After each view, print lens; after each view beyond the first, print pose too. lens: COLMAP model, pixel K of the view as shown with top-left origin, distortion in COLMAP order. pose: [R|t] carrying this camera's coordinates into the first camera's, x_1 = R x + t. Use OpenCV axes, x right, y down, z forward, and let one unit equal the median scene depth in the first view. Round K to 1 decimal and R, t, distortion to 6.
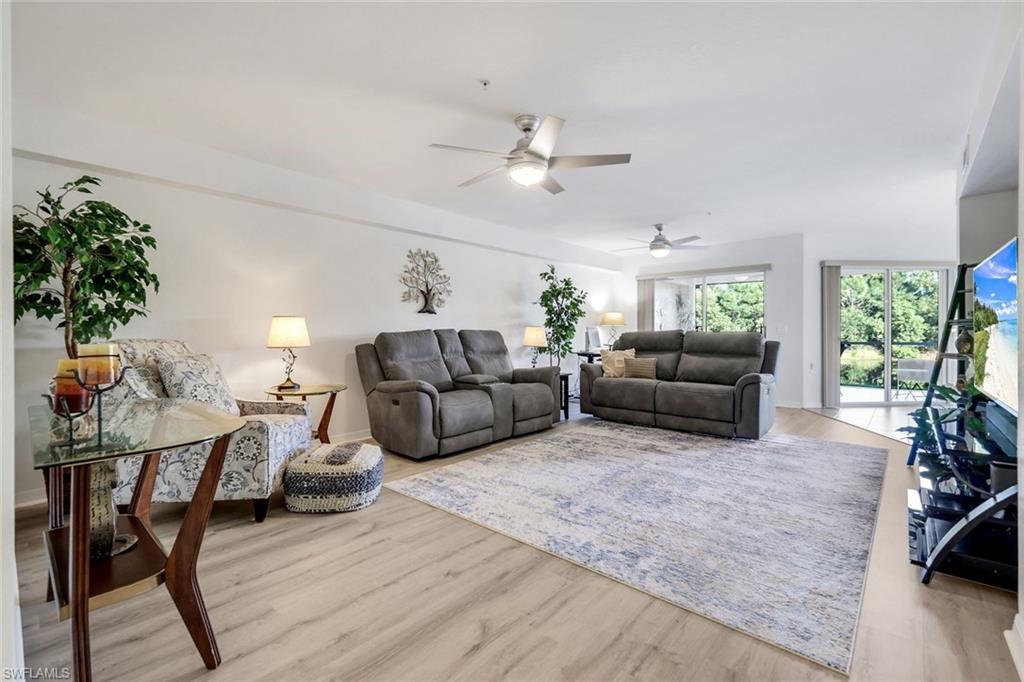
lens RADIAL K [[446.8, 0, 511.6], [0, 446.8, 339.8], [0, 0, 1]] dist [-0.000241, -0.000030]
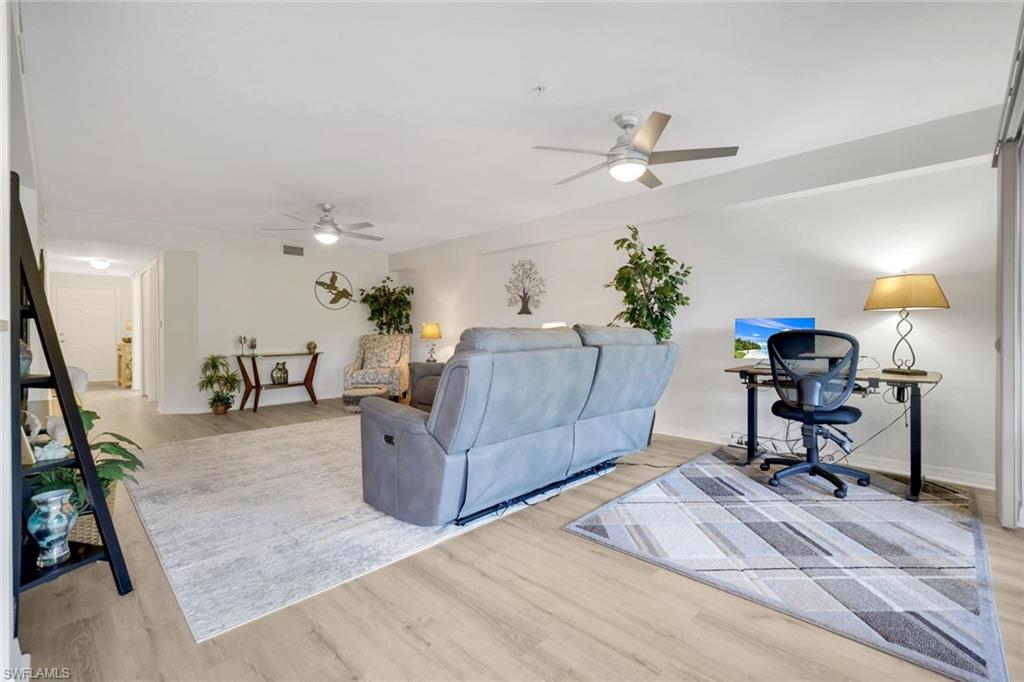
lens RADIAL K [[446.8, 0, 513.0], [0, 446.8, 344.0], [0, 0, 1]] dist [-0.000241, -0.000030]
pose [[0.976655, -0.002480, -0.214801, 0.057753], [0.002655, 0.999996, 0.000528, 0.003276], [0.214798, -0.001086, 0.976658, 0.327009]]
